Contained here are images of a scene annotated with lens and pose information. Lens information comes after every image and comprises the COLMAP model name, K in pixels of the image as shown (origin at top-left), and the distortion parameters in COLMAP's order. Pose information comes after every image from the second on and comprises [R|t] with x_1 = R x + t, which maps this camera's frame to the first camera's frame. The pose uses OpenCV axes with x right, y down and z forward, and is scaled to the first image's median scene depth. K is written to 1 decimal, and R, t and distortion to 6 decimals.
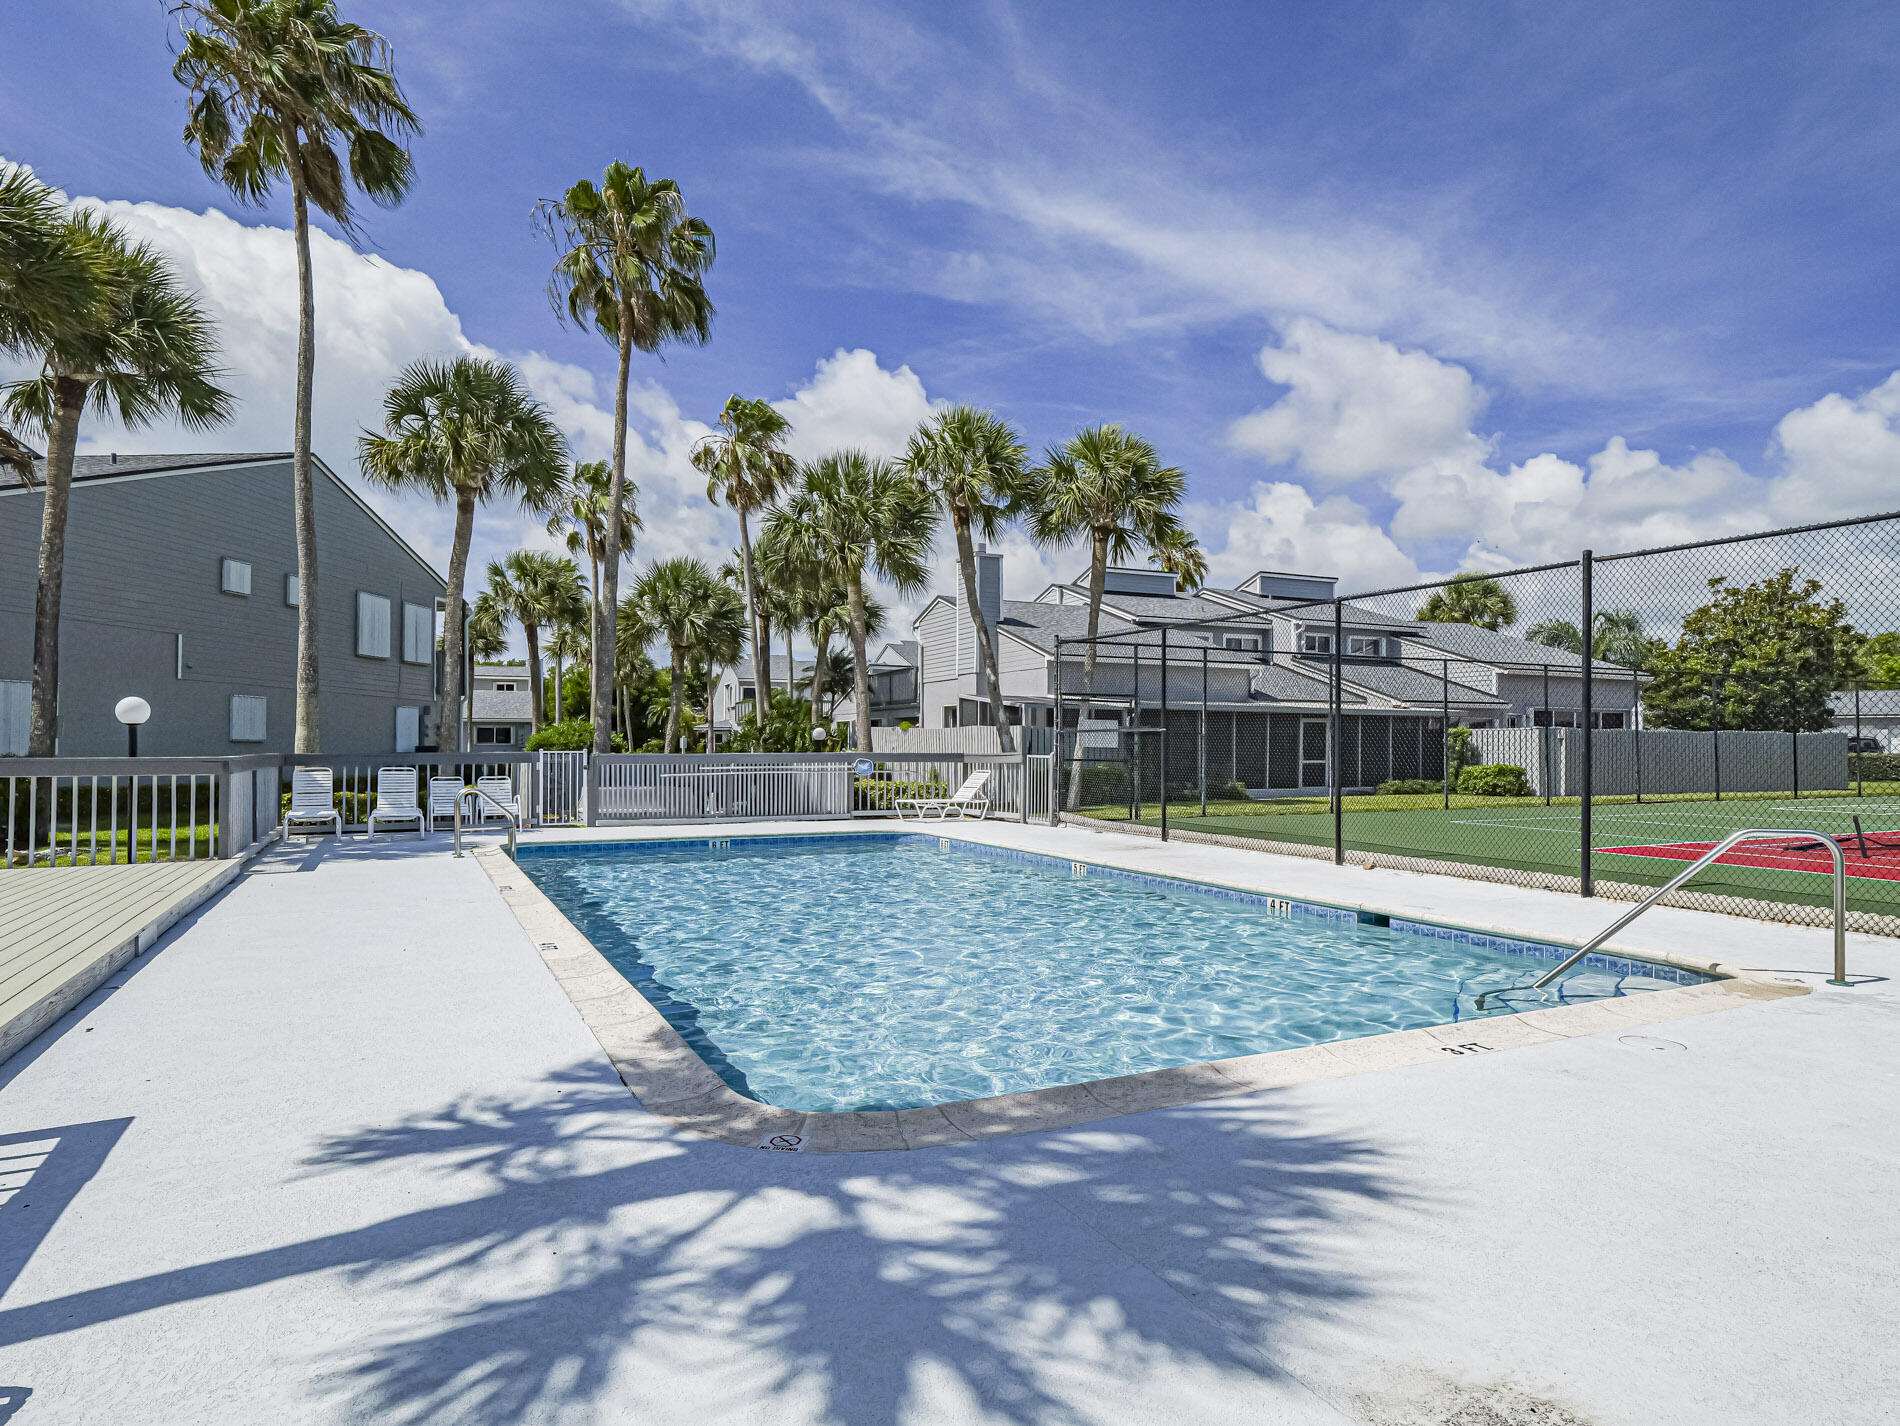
lens RADIAL K [[1110.3, 0, 950.0], [0, 1110.3, 713.0], [0, 0, 1]] dist [-0.001123, -0.002829]
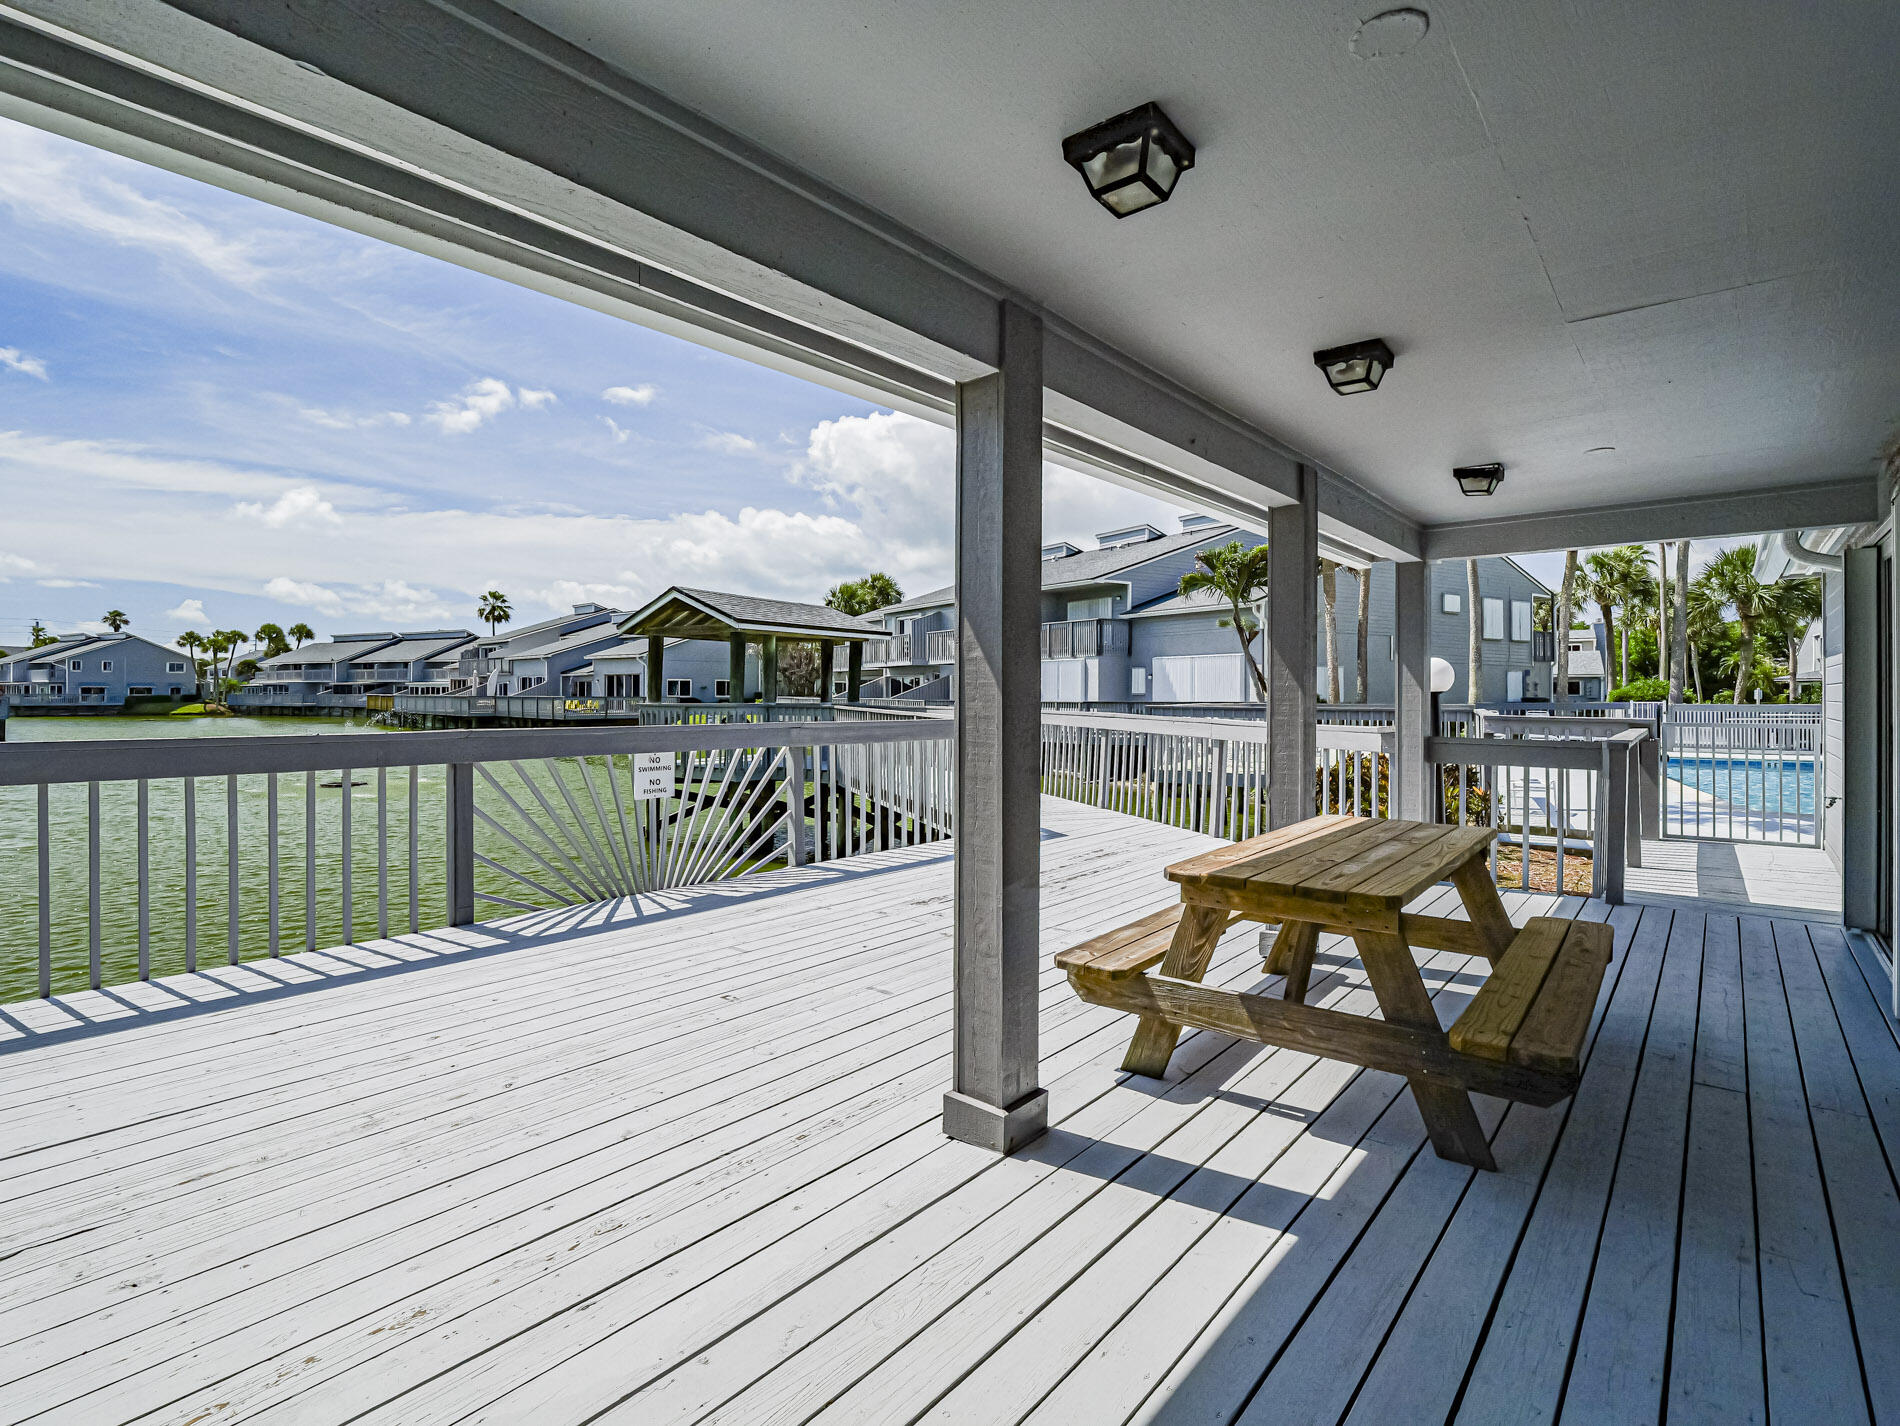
lens RADIAL K [[899.5, 0, 959.6], [0, 899.5, 701.5], [0, 0, 1]] dist [-0.017795, 0.000312]
pose [[0.561591, 0.003389, -0.827408, 0.076131], [0.026153, 0.999419, 0.021845, -0.010031], [0.827002, -0.033907, 0.561176, -0.265778]]
